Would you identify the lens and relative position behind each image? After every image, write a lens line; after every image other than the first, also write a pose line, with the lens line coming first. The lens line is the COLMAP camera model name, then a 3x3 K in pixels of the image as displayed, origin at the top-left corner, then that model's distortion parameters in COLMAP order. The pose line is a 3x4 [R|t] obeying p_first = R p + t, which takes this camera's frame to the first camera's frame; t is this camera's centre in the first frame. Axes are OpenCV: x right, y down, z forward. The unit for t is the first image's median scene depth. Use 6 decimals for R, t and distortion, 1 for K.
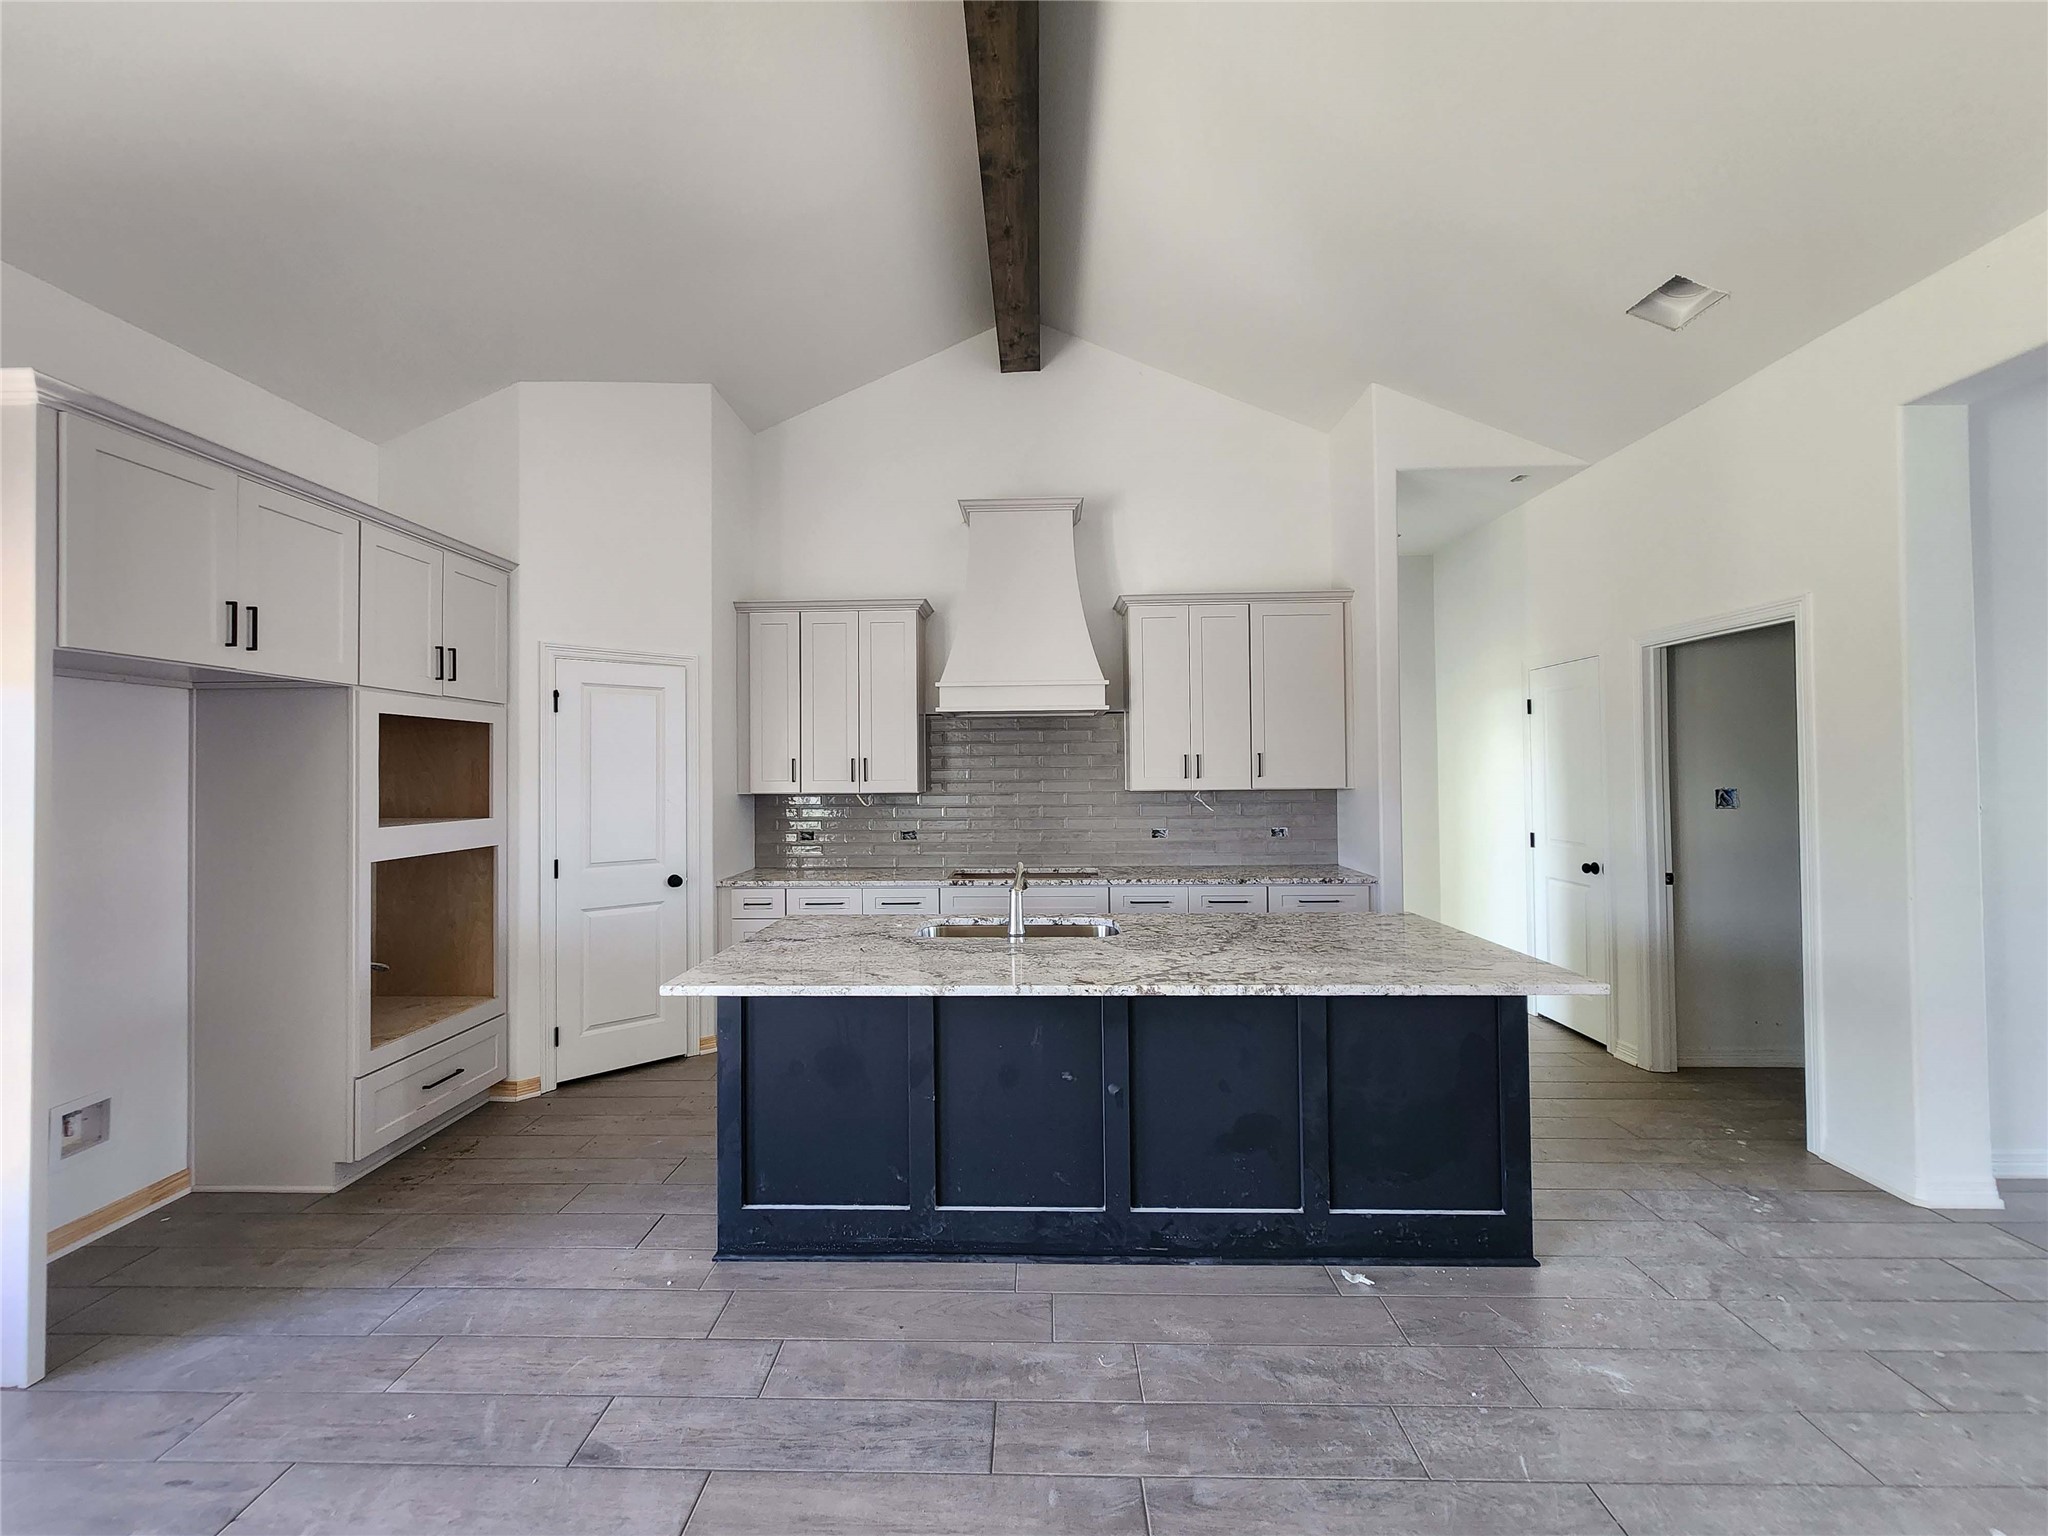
lens RADIAL K [[824.1, 0, 1016.2], [0, 824.1, 765.3], [0, 0, 1]] dist [0.002056, -0.001129]
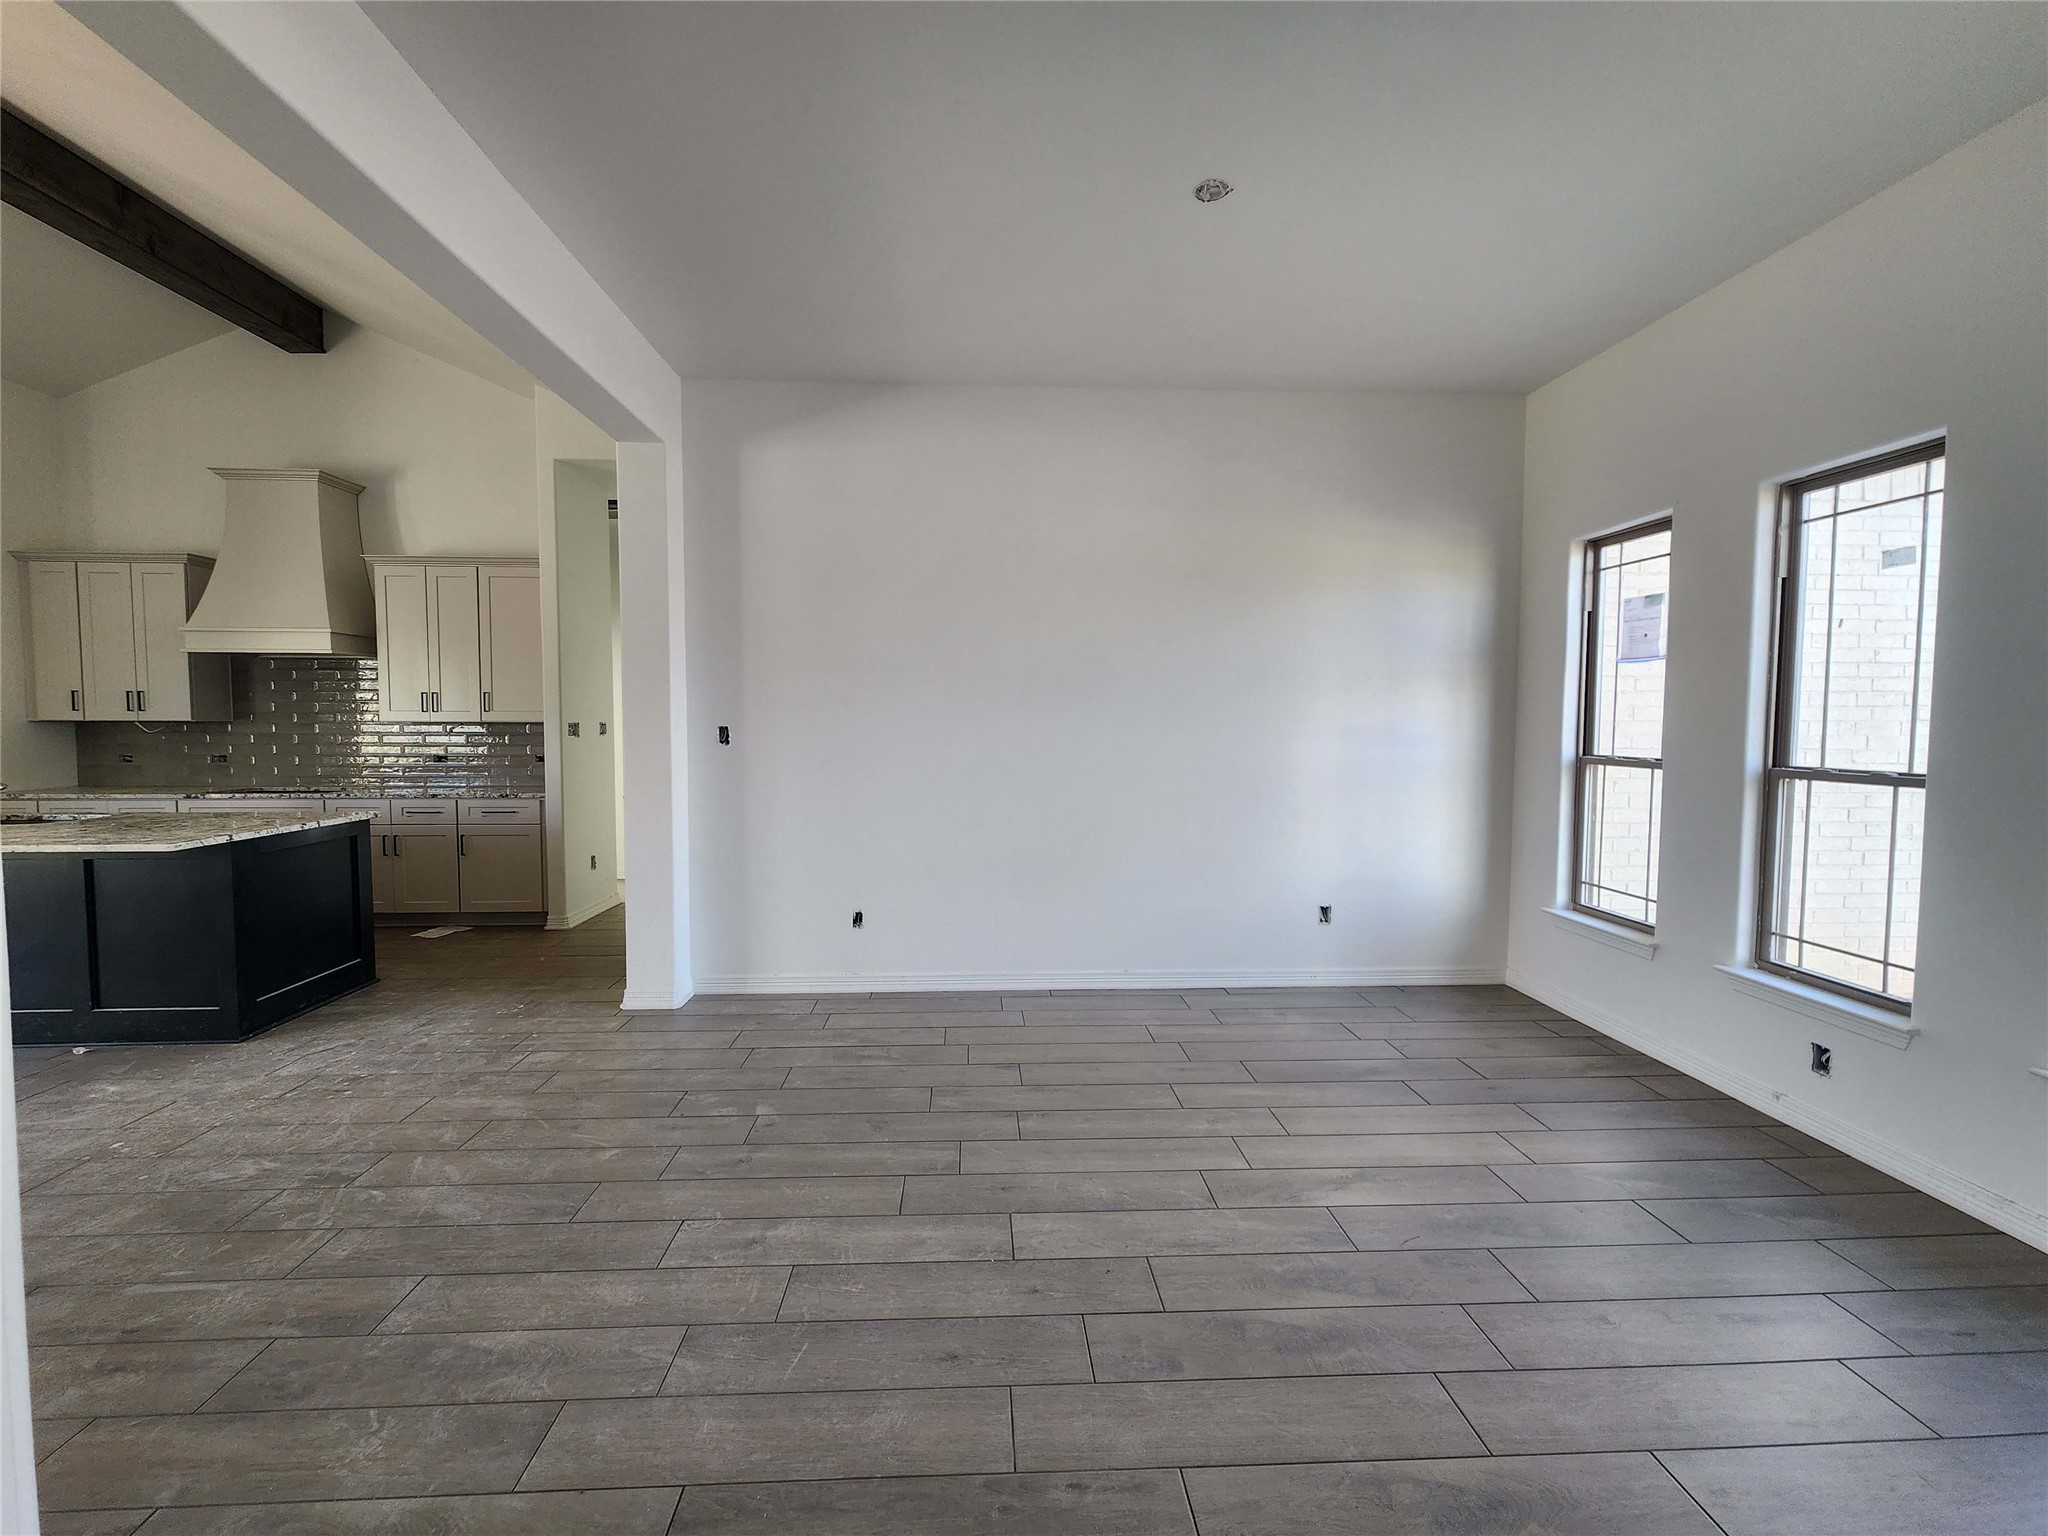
lens RADIAL K [[824.1, 0, 1017.9], [0, 824.1, 764.4], [0, 0, 1]] dist [0.002056, -0.001129]
pose [[0.996011, 0.008316, 0.088837, 1.033586], [-0.015317, 0.996803, 0.078419, -0.016983], [-0.087901, -0.079467, 0.992954, -0.305320]]
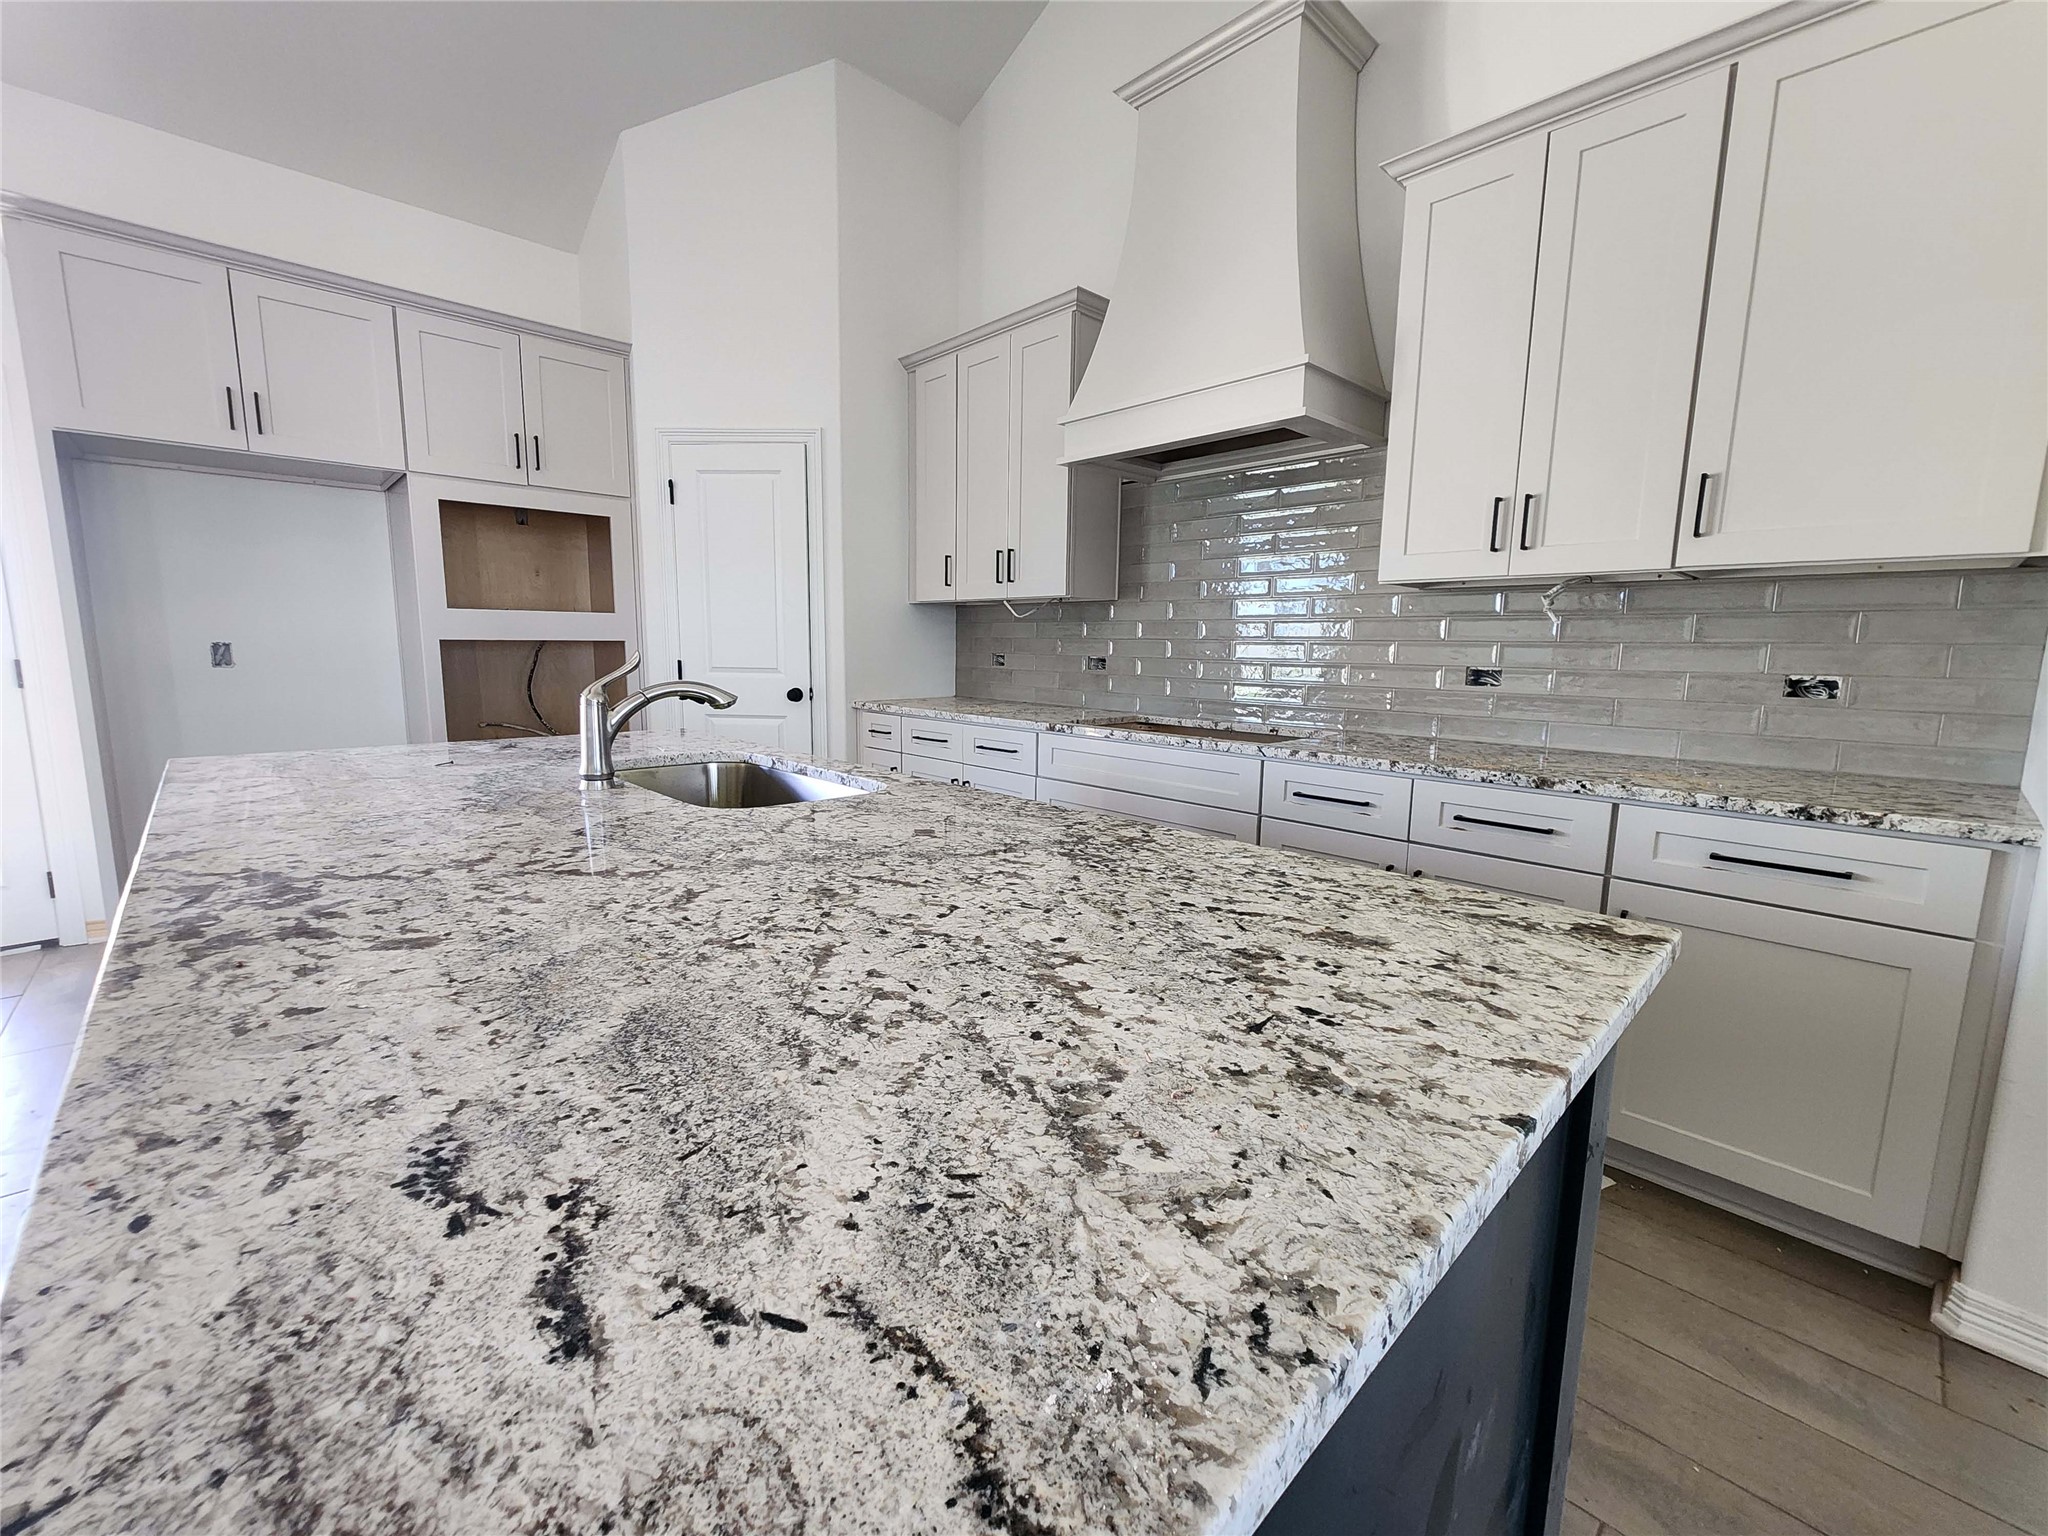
lens RADIAL K [[824.1, 0, 1016.4], [0, 824.1, 764.9], [0, 0, 1]] dist [0.002056, -0.001129]
pose [[0.712740, 0.120592, -0.690985, 0.370521], [-0.010514, 0.986836, 0.161380, 0.066134], [0.701350, -0.107758, 0.704625, 0.510676]]
